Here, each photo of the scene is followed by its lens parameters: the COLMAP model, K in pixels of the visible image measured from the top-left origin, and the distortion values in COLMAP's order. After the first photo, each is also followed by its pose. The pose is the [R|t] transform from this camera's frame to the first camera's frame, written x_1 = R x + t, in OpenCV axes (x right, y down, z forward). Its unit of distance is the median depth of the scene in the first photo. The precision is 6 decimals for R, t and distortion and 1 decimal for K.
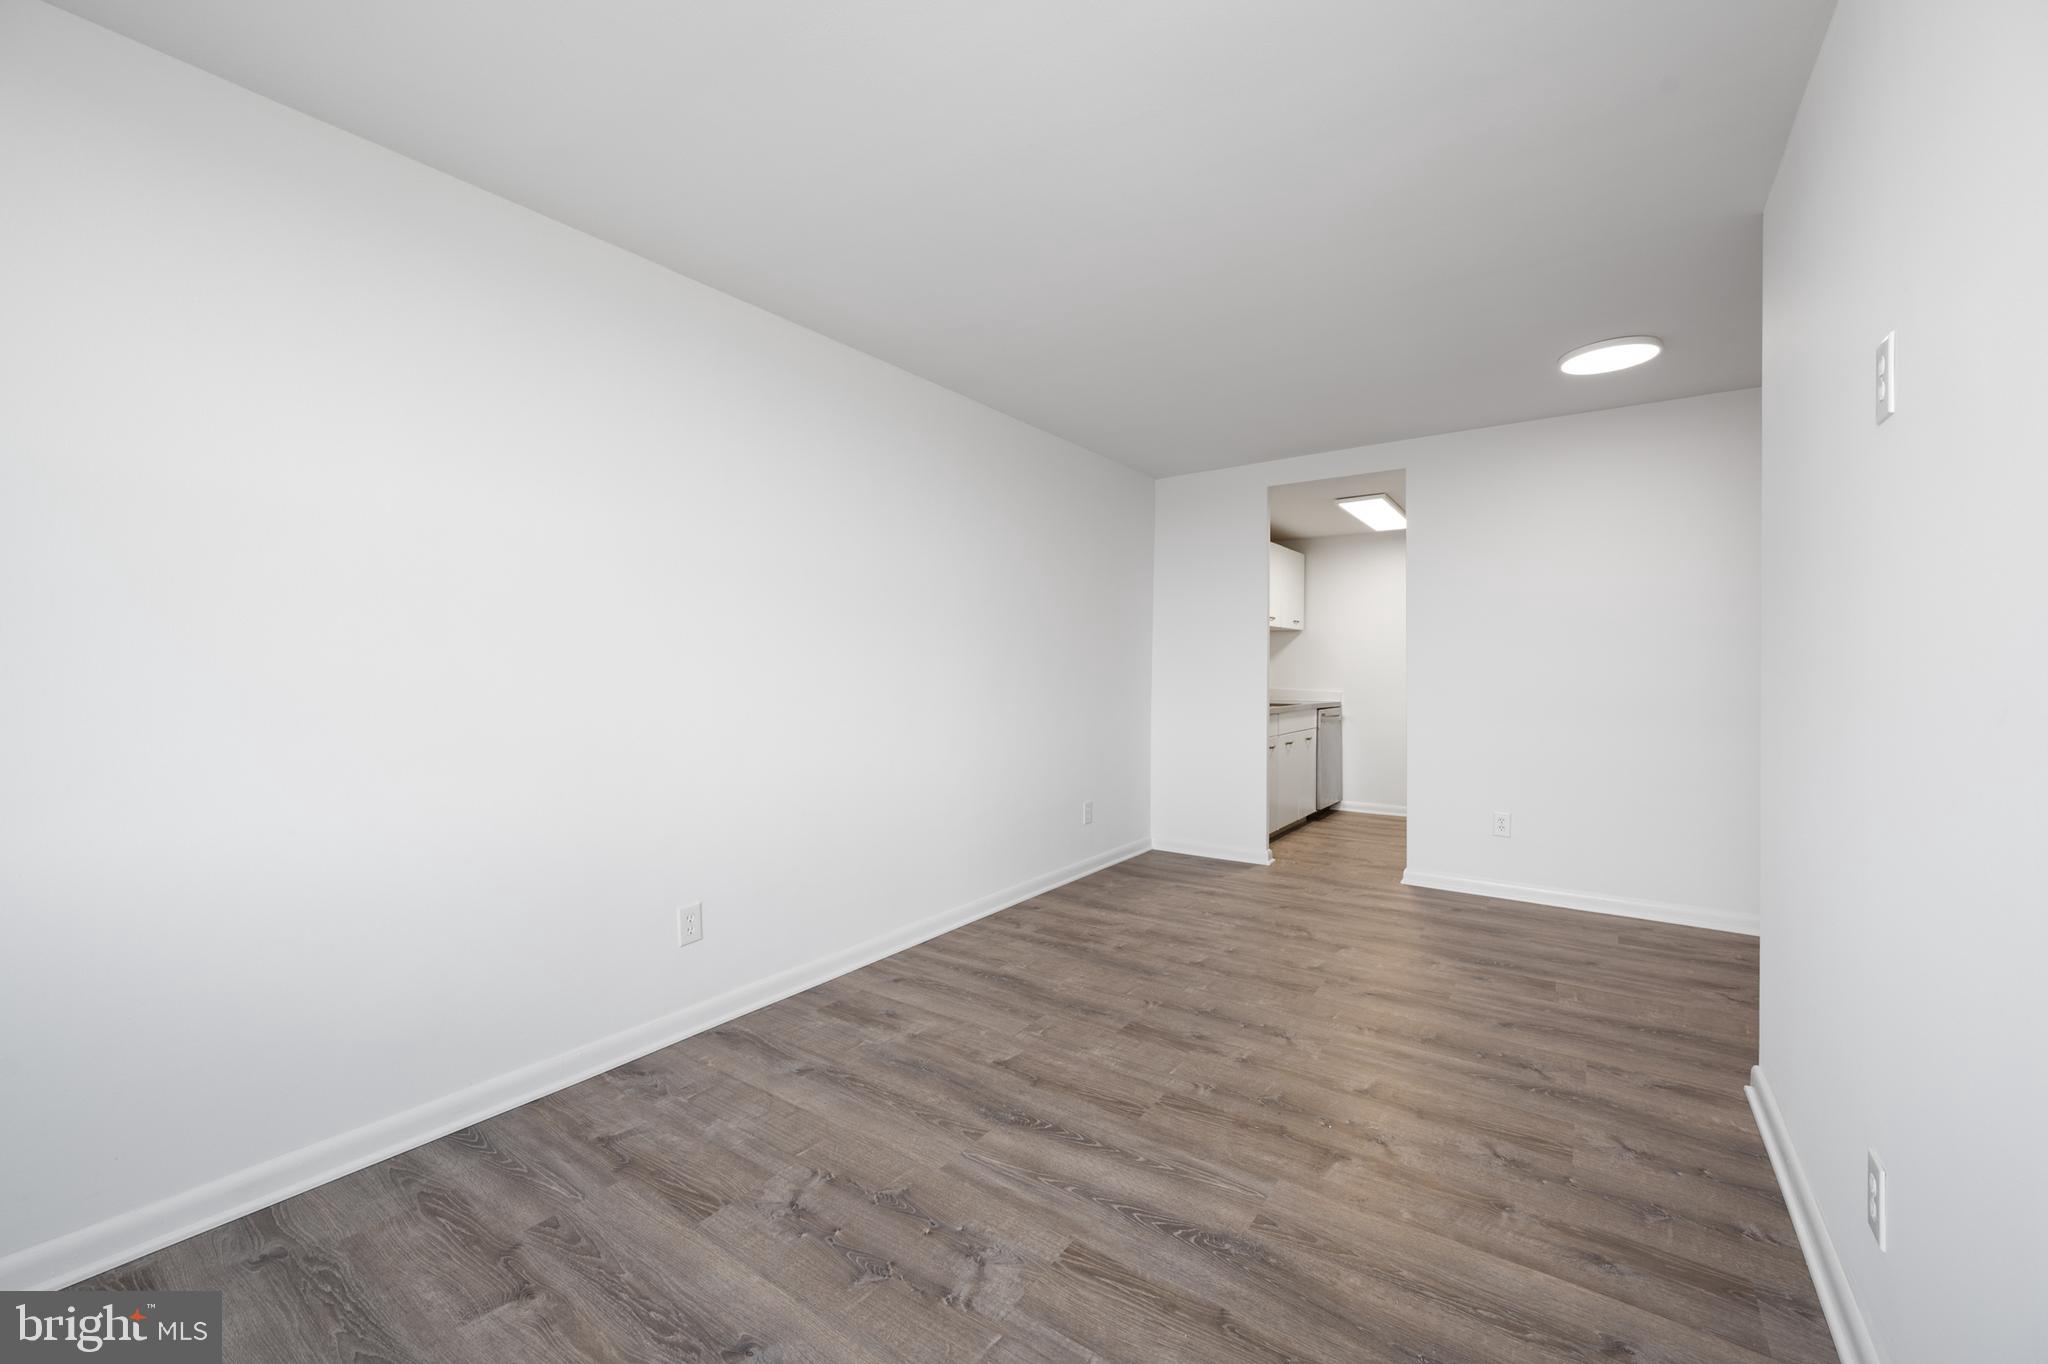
lens RADIAL K [[813.5, 0, 1012.1], [0, 813.5, 673.1], [0, 0, 1]] dist [-0.003242, 0.000767]
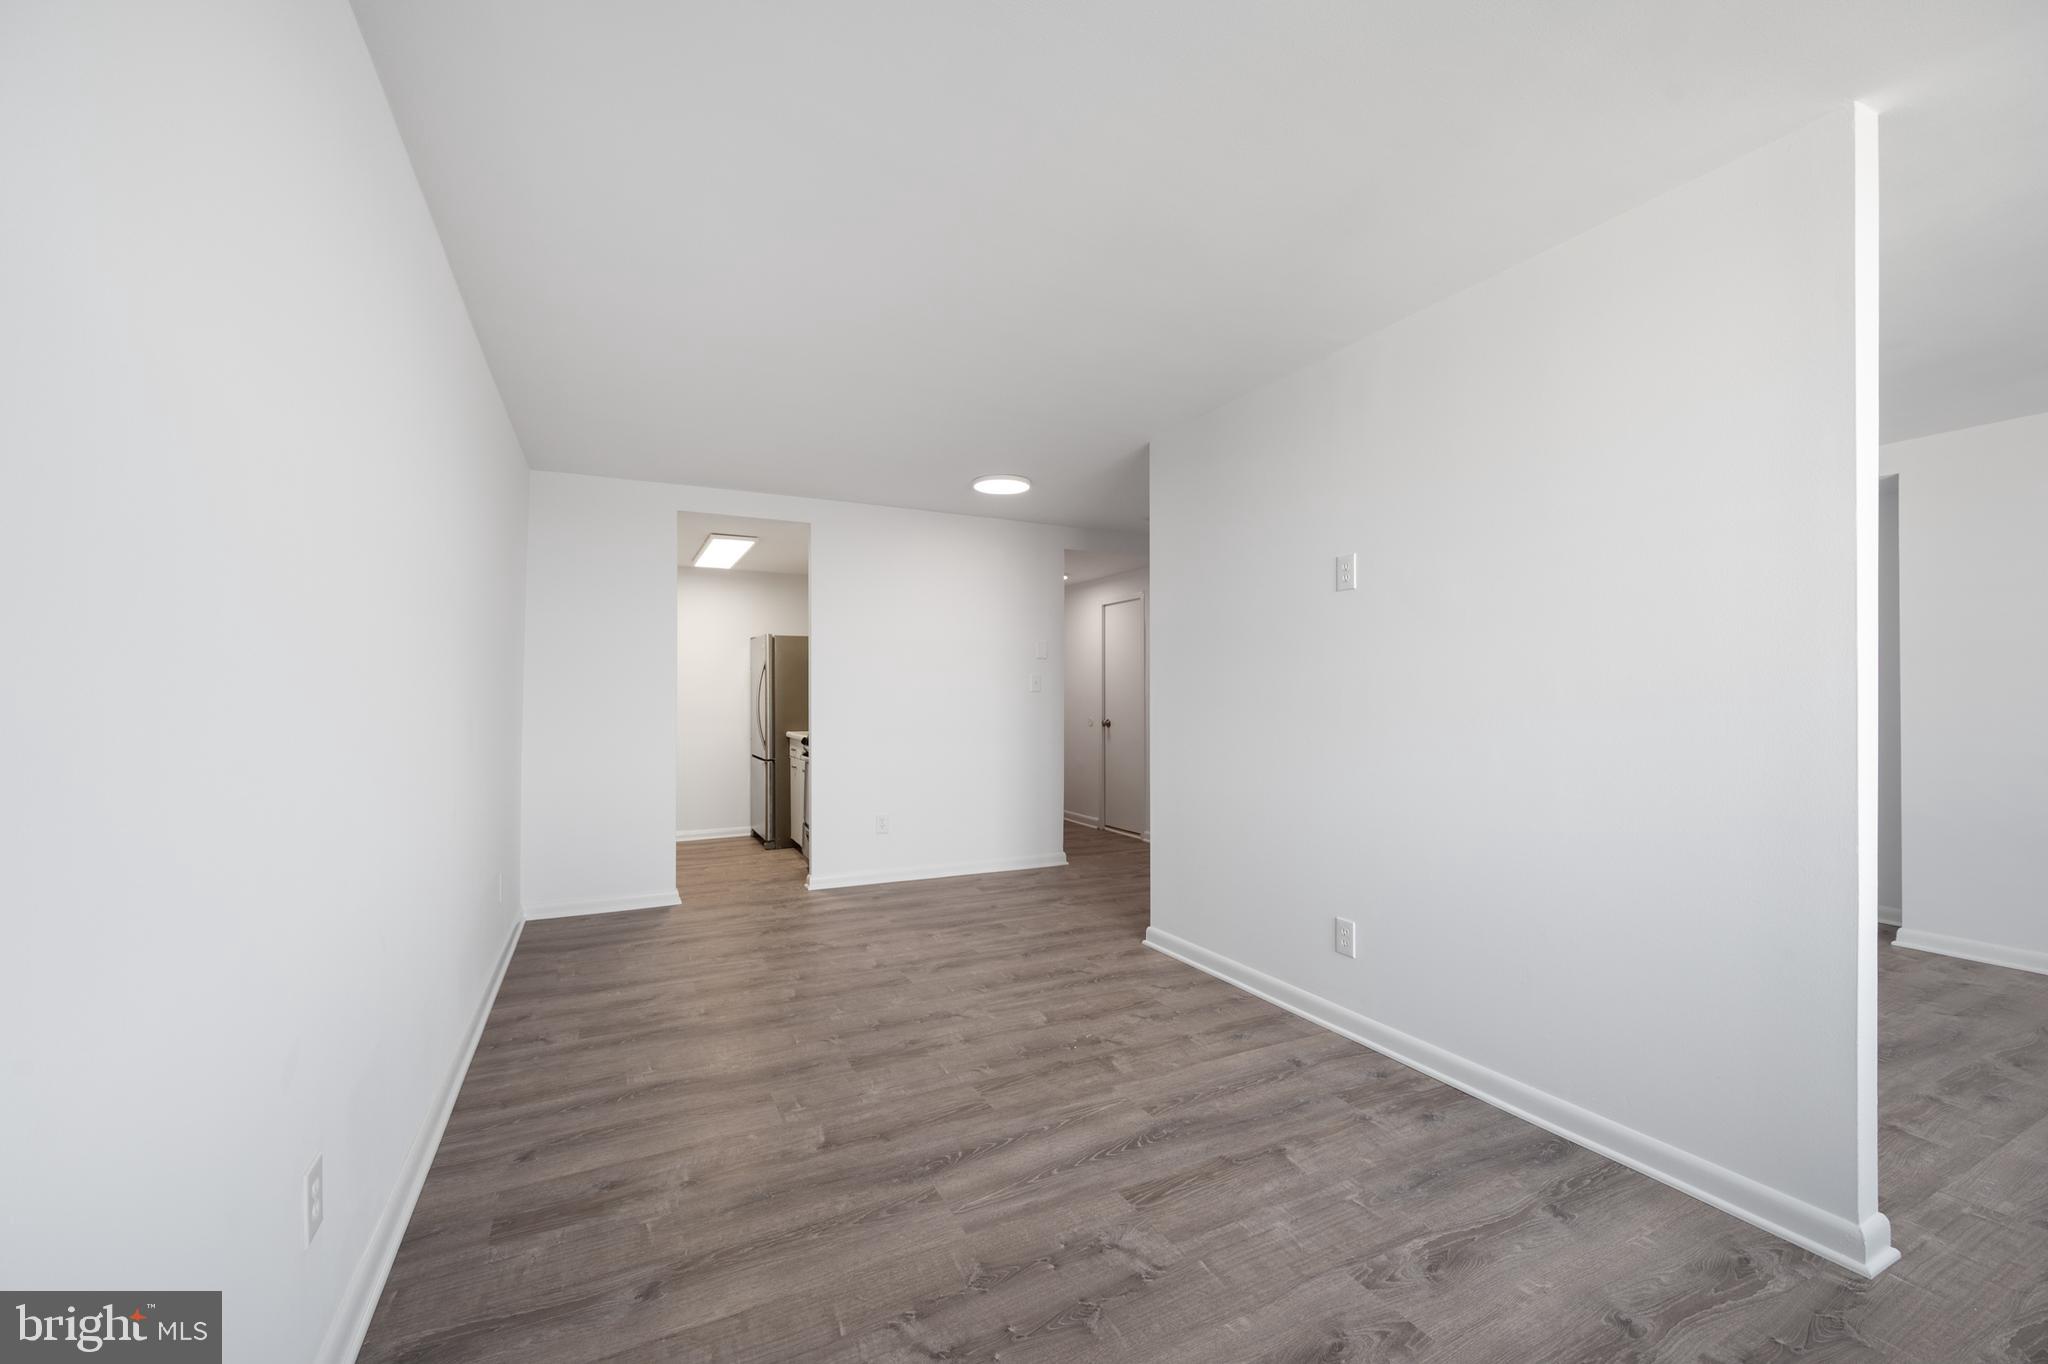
lens RADIAL K [[813.5, 0, 1016.5], [0, 813.5, 701.1], [0, 0, 1]] dist [-0.003242, 0.000767]
pose [[0.463098, -0.002805, 0.886303, -0.619706], [0.004618, 0.999989, 0.000753, -0.004762], [-0.886295, 0.003744, 0.463106, 0.353946]]
